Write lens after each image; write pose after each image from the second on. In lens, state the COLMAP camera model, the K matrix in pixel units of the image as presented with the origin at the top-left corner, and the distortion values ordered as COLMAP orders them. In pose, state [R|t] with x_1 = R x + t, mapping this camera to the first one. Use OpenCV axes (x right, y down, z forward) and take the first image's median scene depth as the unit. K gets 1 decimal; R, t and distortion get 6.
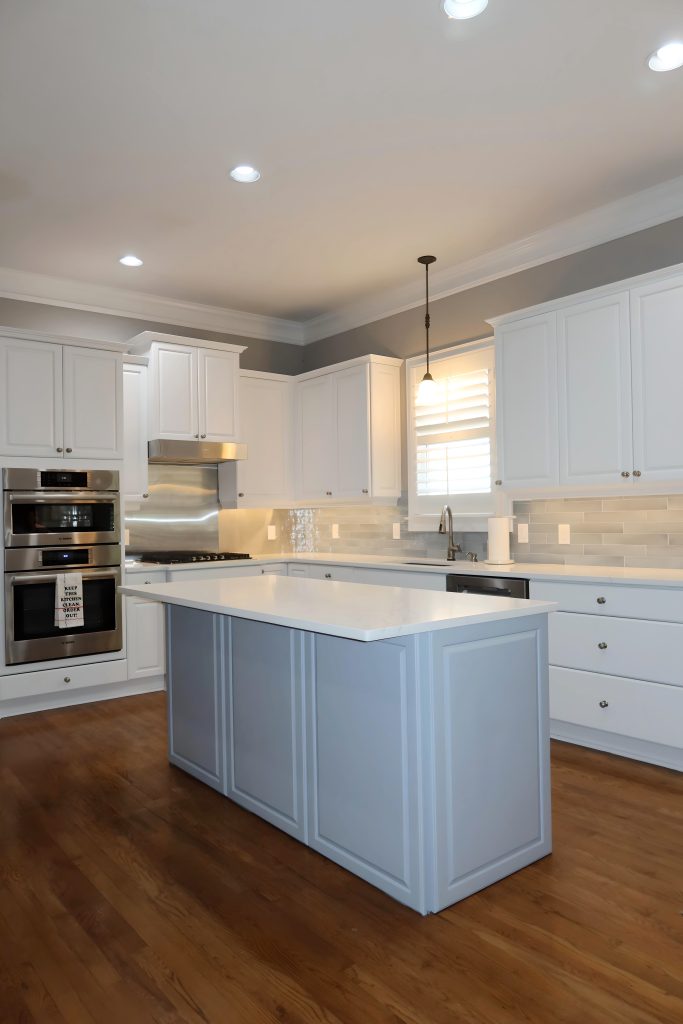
lens RADIAL K [[708.1, 0, 343.1], [0, 708.1, 511.7], [0, 0, 1]] dist [-0.025791, 0.004825]
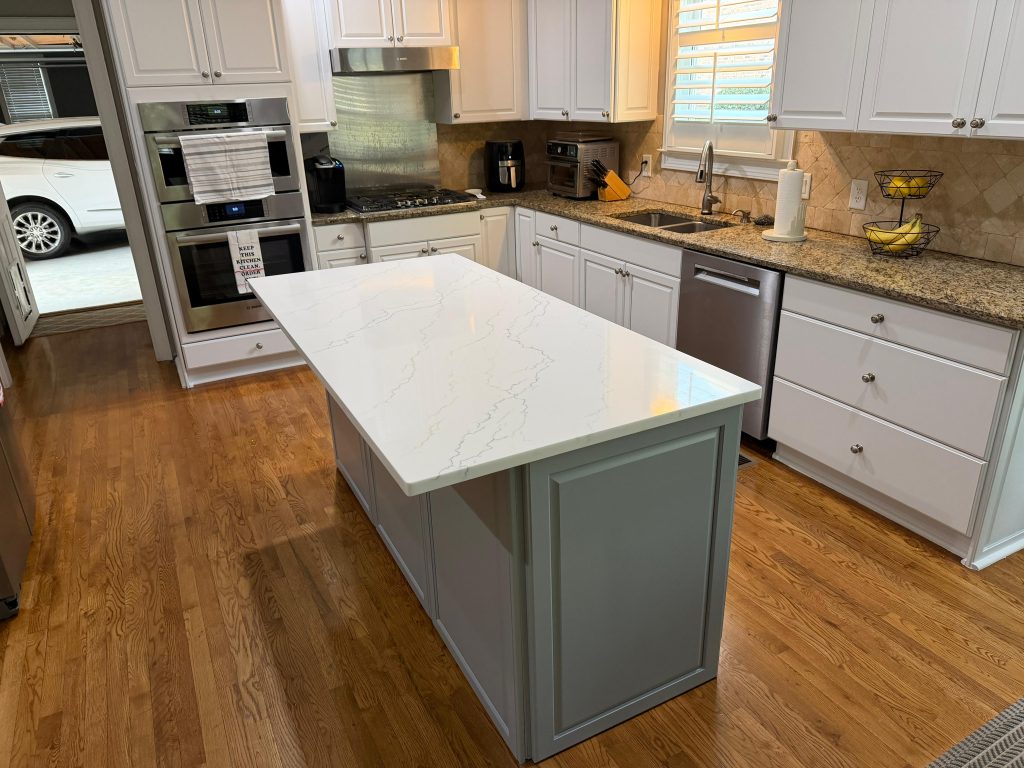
lens RADIAL K [[724.9, 0, 514.9], [0, 724.9, 387.4], [0, 0, 1]] dist [0.020898, -0.021128]
pose [[0.981809, 0.059508, -0.180304, 0.108063], [0.016444, 0.919400, 0.392981, -0.078536], [0.189157, -0.388797, 0.901697, 0.181378]]
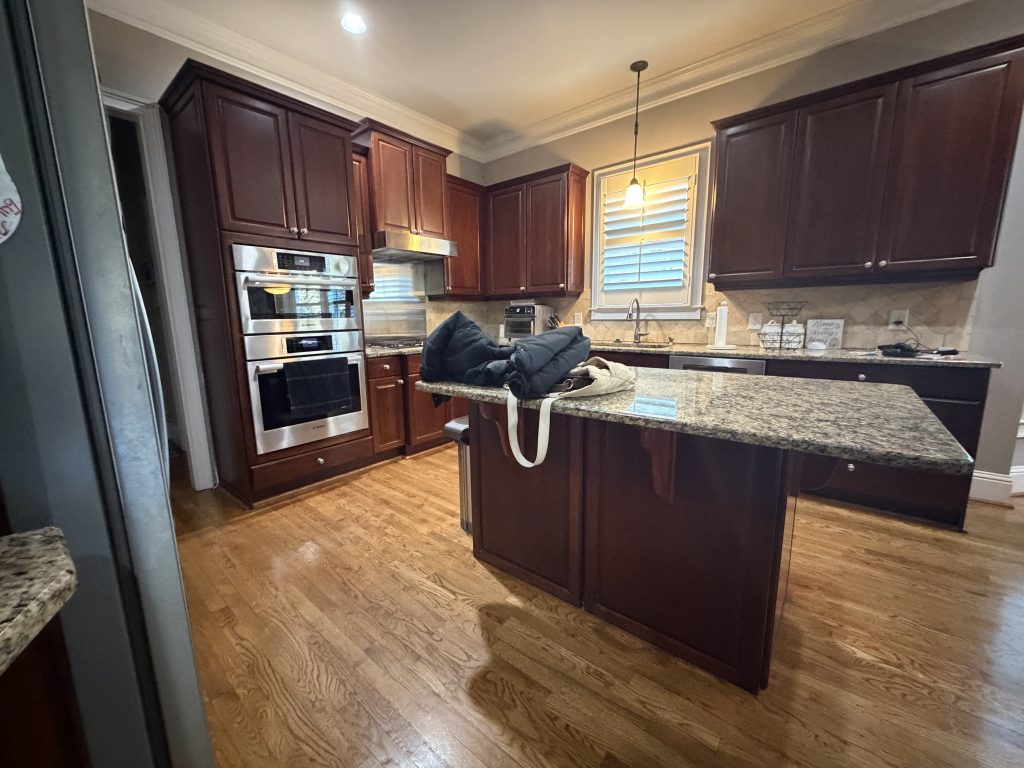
lens RADIAL K [[407.0, 0, 507.7], [0, 407.0, 384.7], [0, 0, 1]] dist [0.000134, 0.000519]
pose [[0.977695, -0.031171, 0.207704, -0.236944], [-0.005222, 0.985013, 0.172404, 0.020142], [-0.209965, -0.169643, 0.962879, 0.372011]]
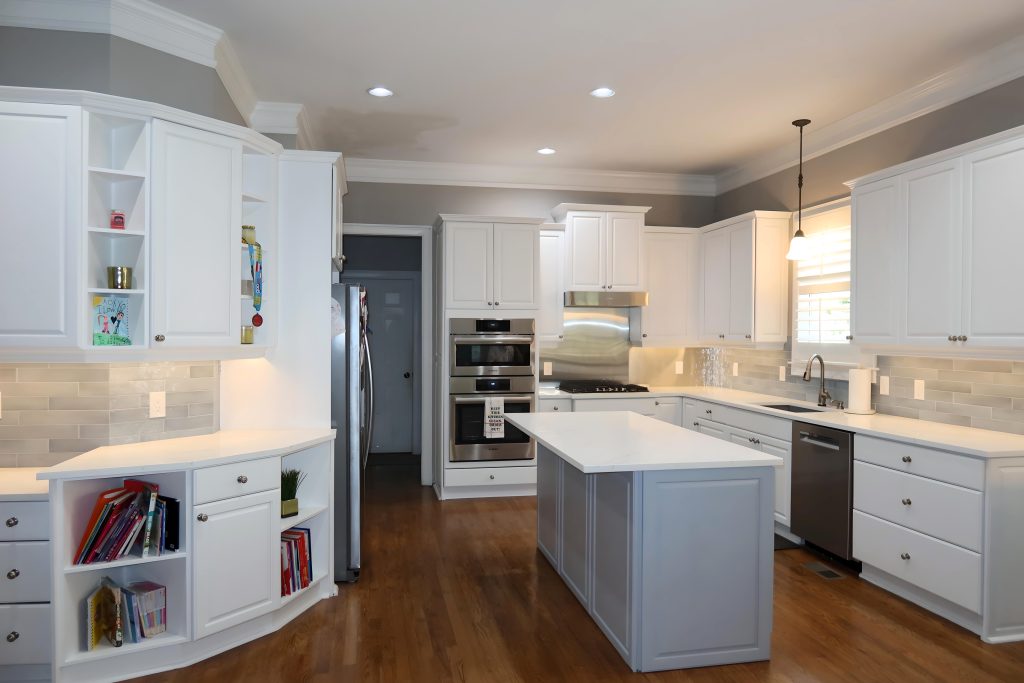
lens RADIAL K [[708.1, 0, 508.2], [0, 708.1, 344.7], [0, 0, 1]] dist [-0.025791, 0.004825]
pose [[0.885330, 0.028637, -0.464080, 0.240107], [-0.015111, 0.999346, 0.032841, -0.053557], [0.464718, -0.022062, 0.885184, -0.156011]]
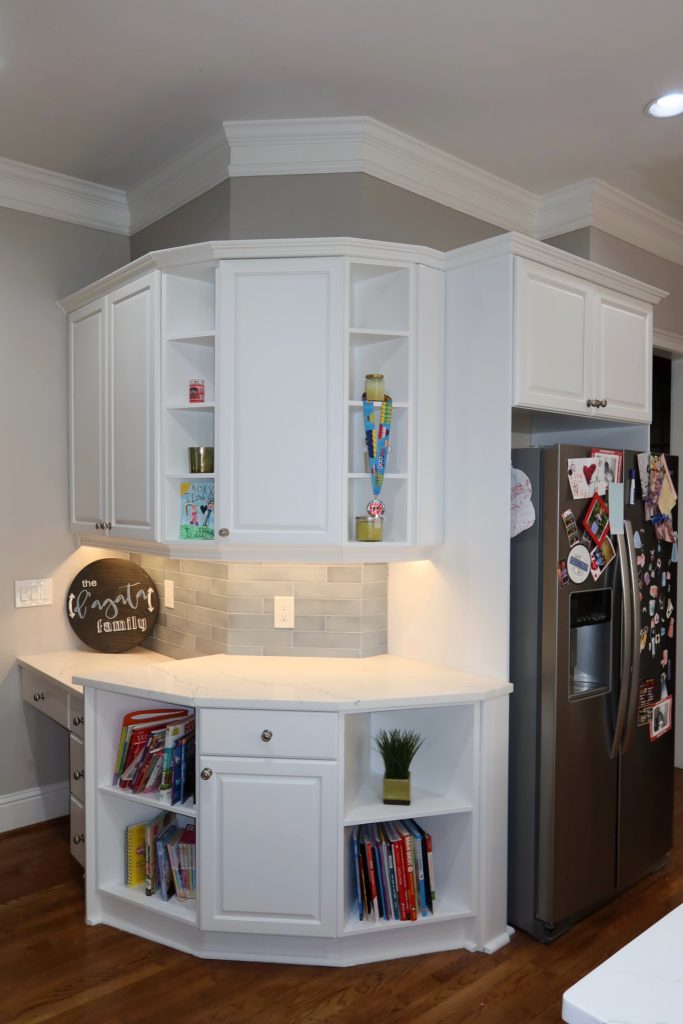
lens RADIAL K [[749.2, 0, 339.7], [0, 749.2, 516.4], [0, 0, 1]] dist [-0.030130, 0.019474]
pose [[0.031311, 0.036547, -0.998841, 0.208226], [0.006207, 0.999305, 0.036758, -0.065707], [0.999490, -0.007351, 0.031062, 0.357843]]
